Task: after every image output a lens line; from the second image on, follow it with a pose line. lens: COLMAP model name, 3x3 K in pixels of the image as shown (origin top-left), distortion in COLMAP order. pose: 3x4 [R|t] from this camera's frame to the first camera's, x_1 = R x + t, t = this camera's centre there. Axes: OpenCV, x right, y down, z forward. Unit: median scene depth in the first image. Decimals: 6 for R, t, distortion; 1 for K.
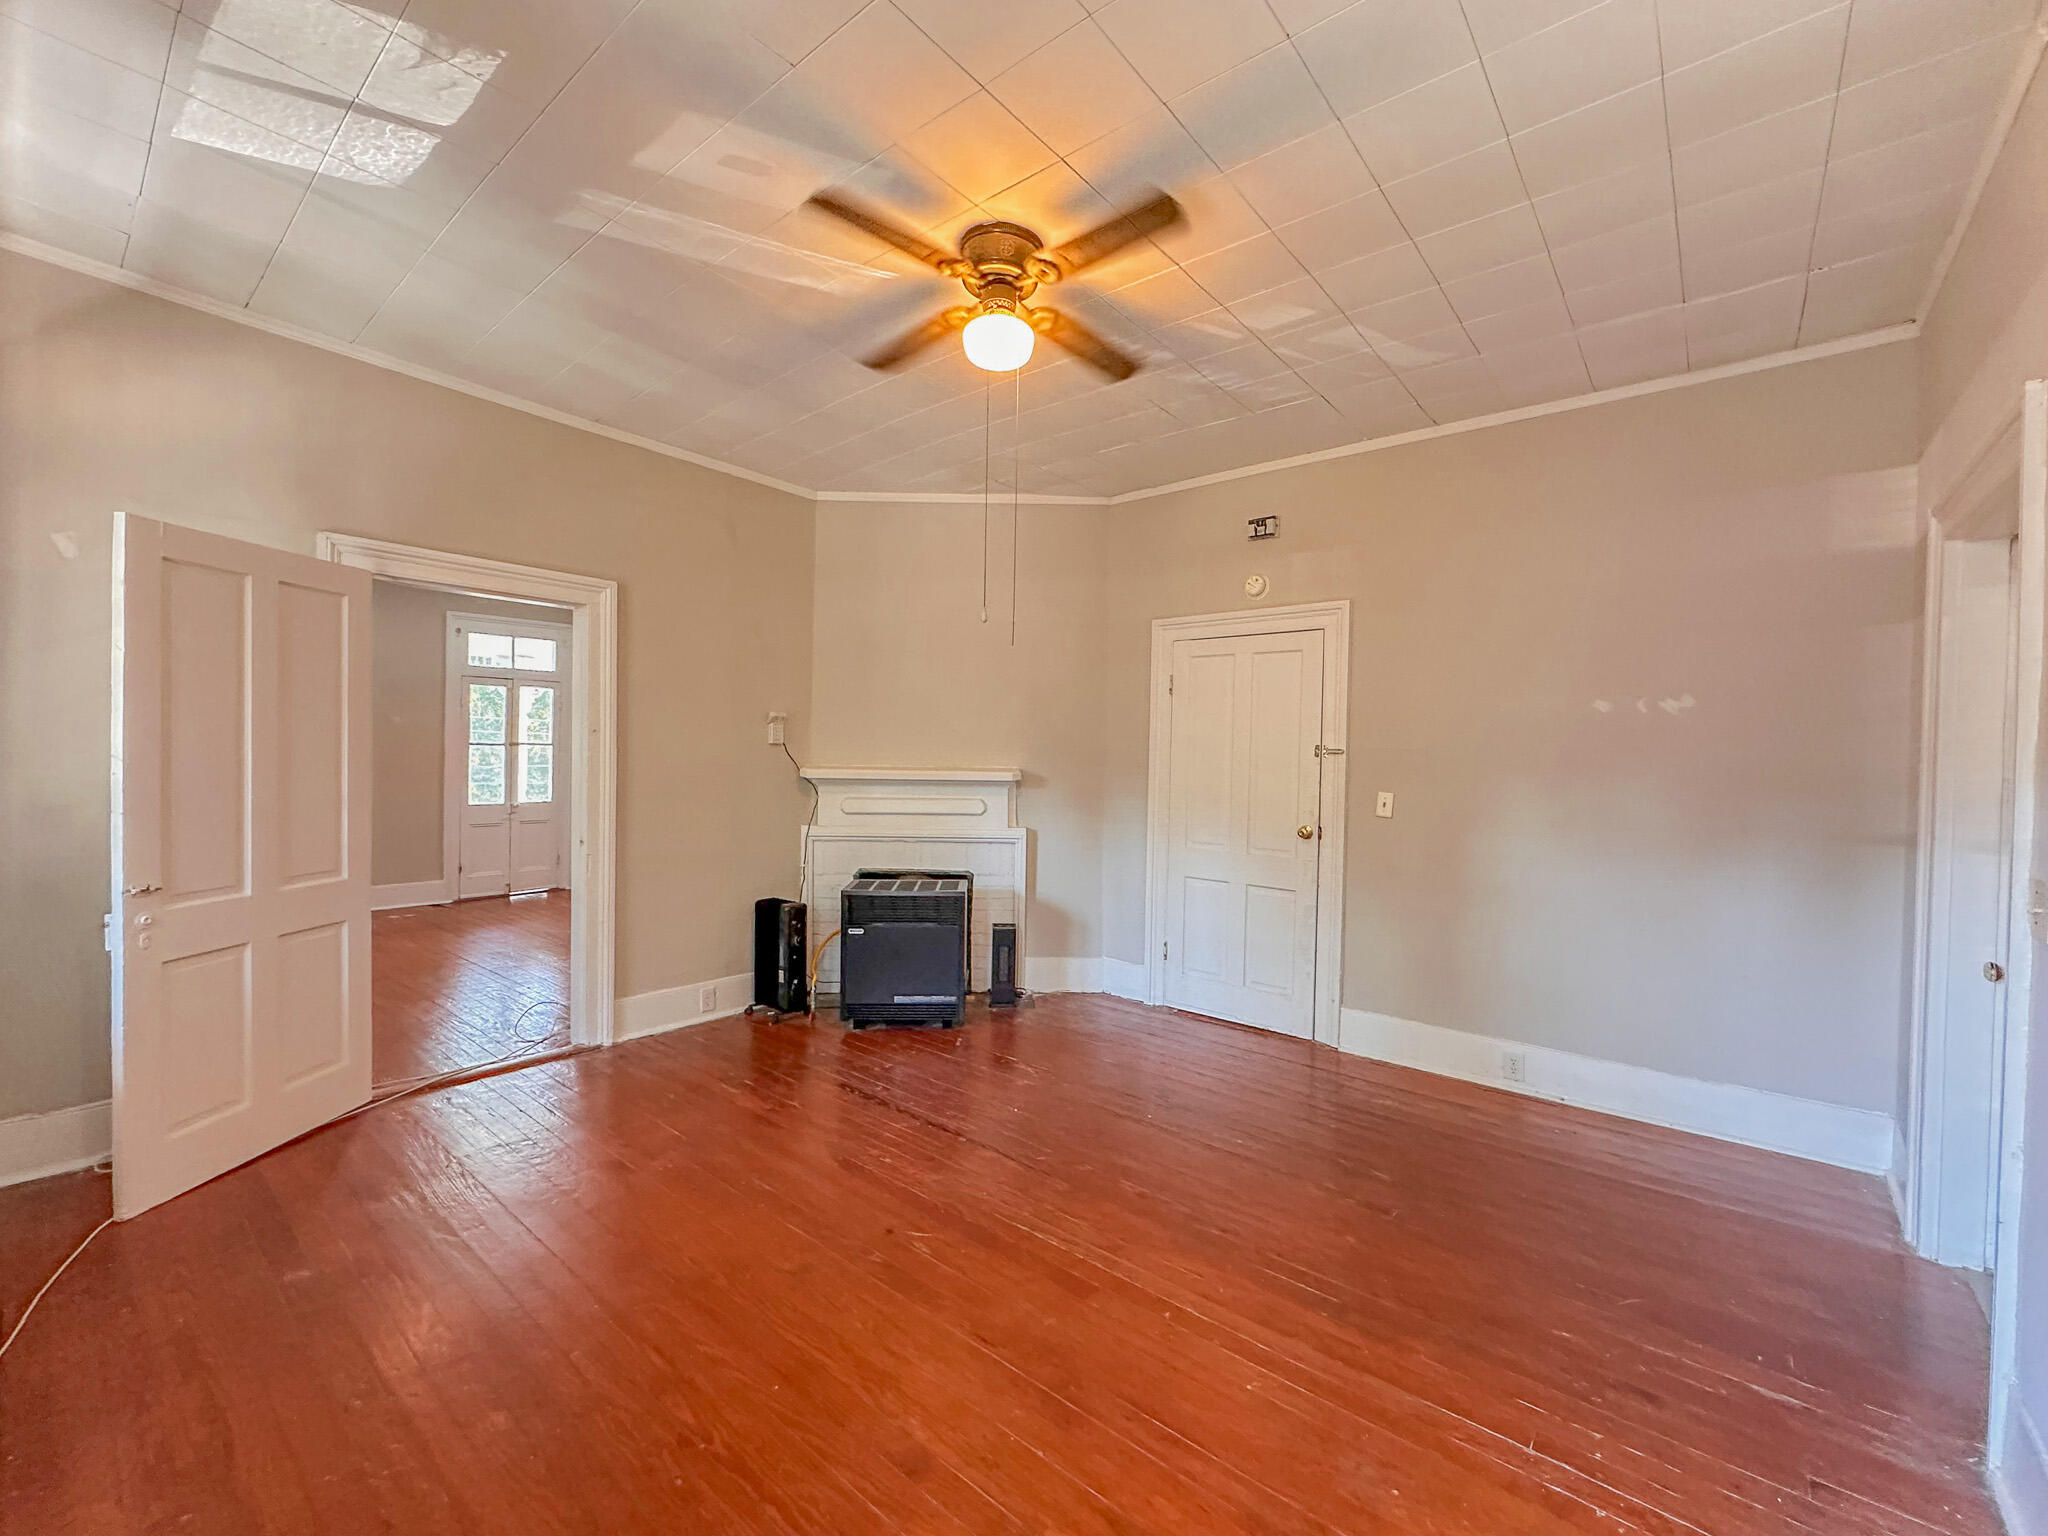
lens RADIAL K [[835.7, 0, 1027.6], [0, 835.7, 763.5], [0, 0, 1]] dist [-0.004185, 0.000355]
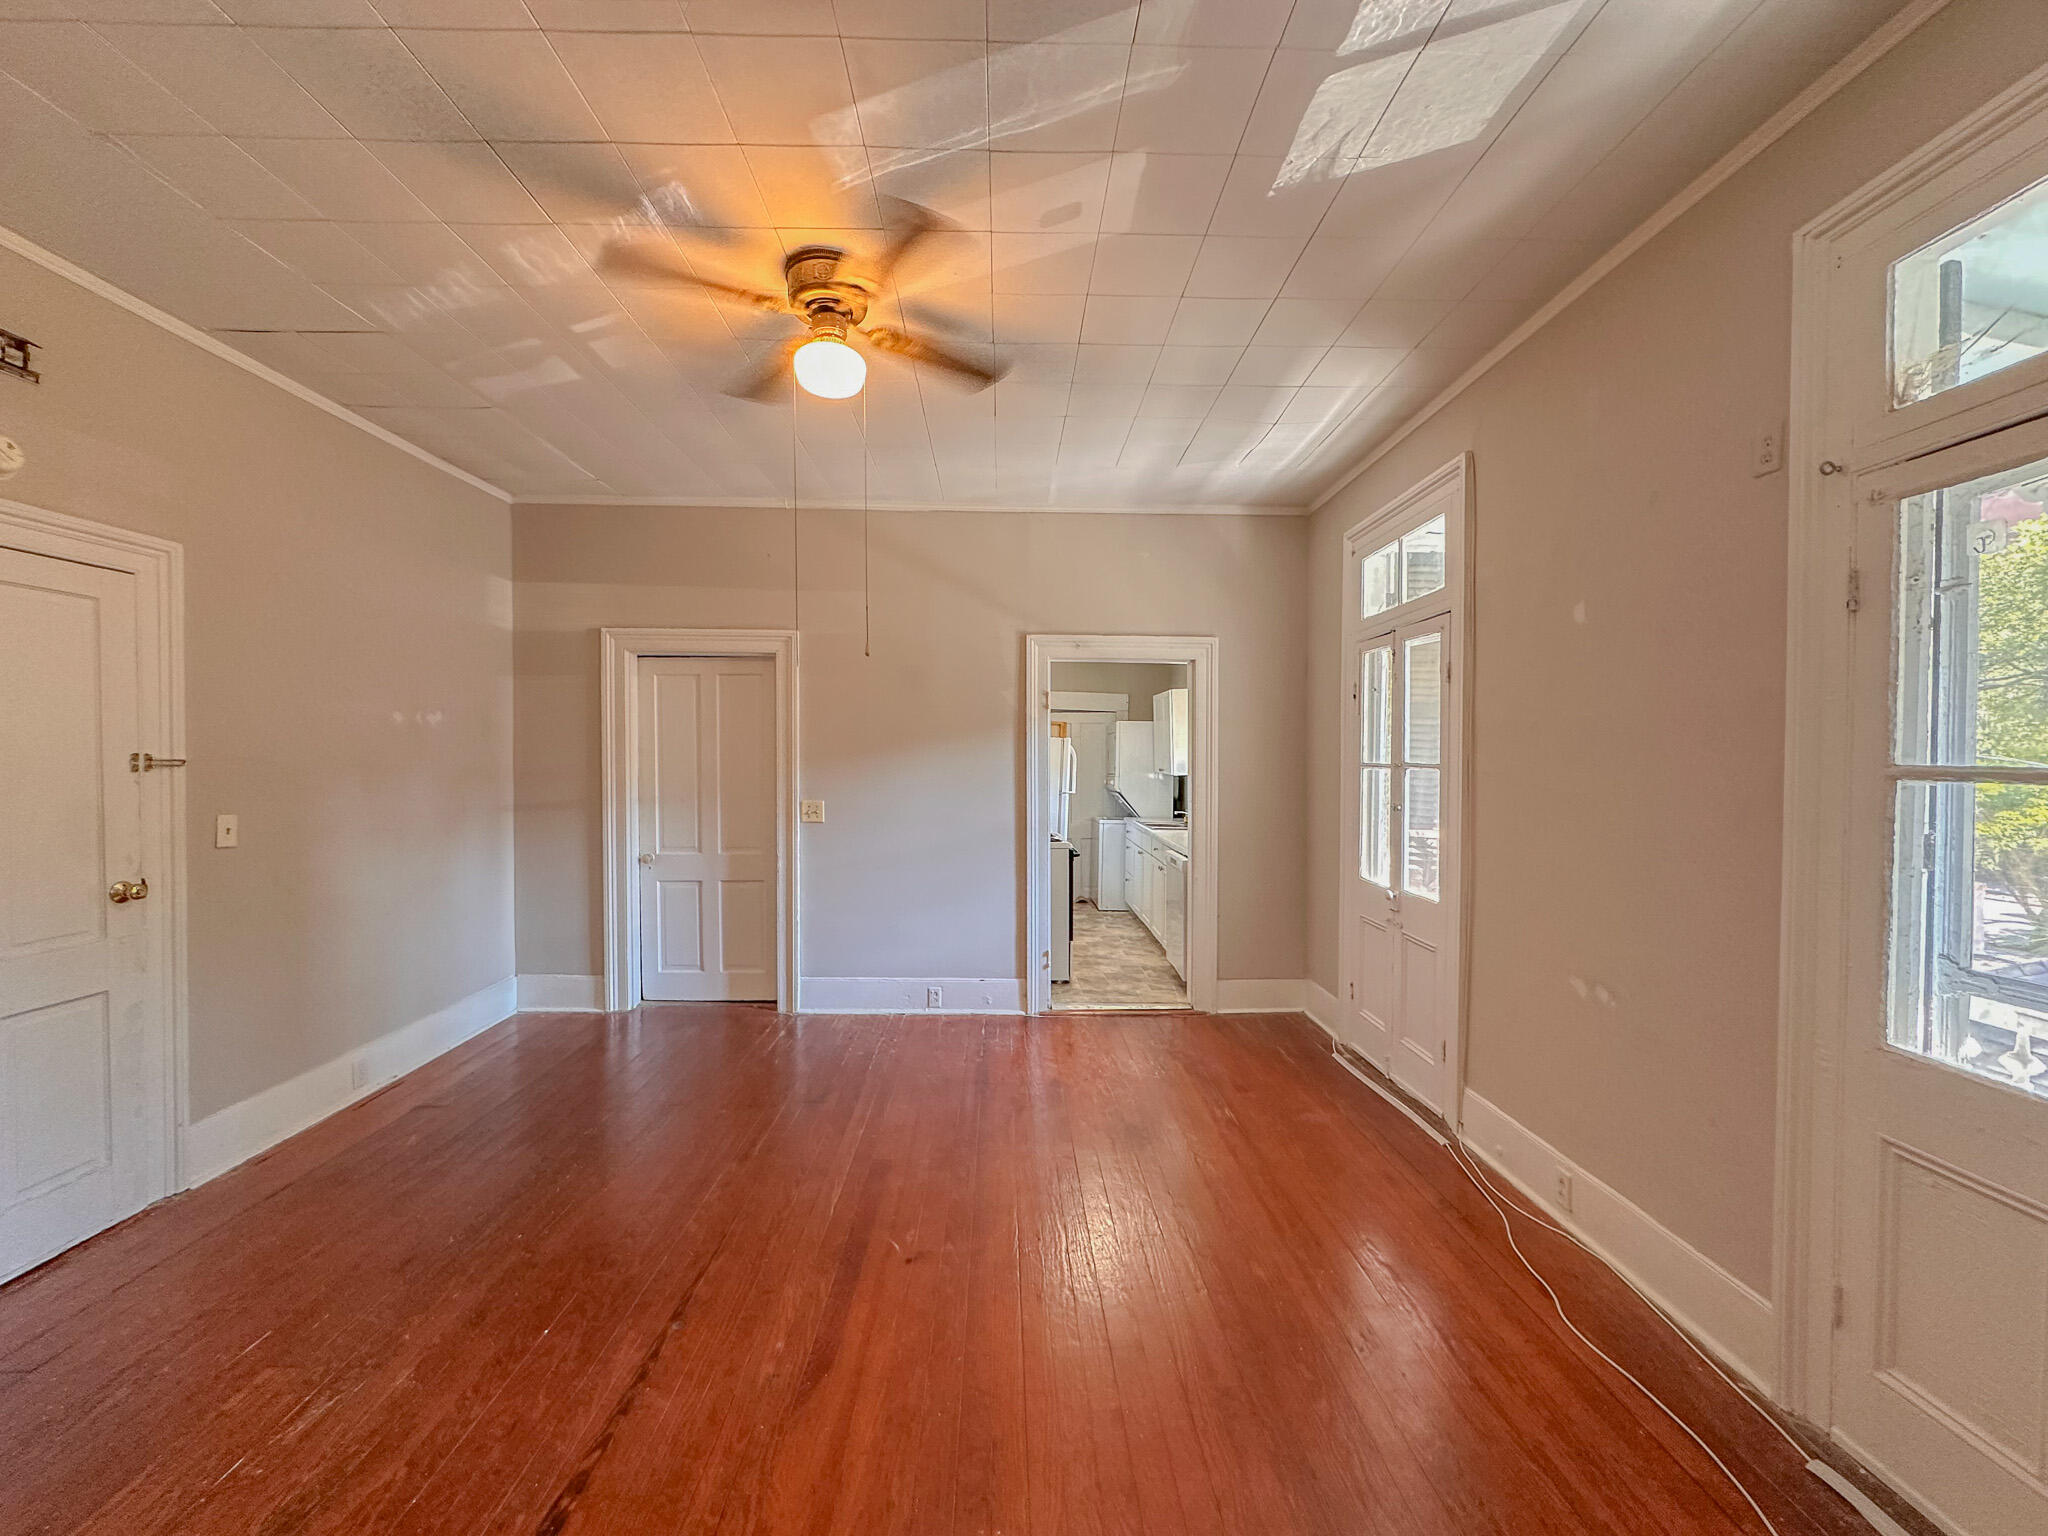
lens RADIAL K [[835.7, 0, 990.7], [0, 835.7, 764.9], [0, 0, 1]] dist [-0.004185, 0.000355]
pose [[-0.631450, -0.028398, 0.774896, -0.658642], [0.000970, 0.999299, 0.037413, -0.042615], [-0.775416, 0.024376, -0.630980, 1.035272]]
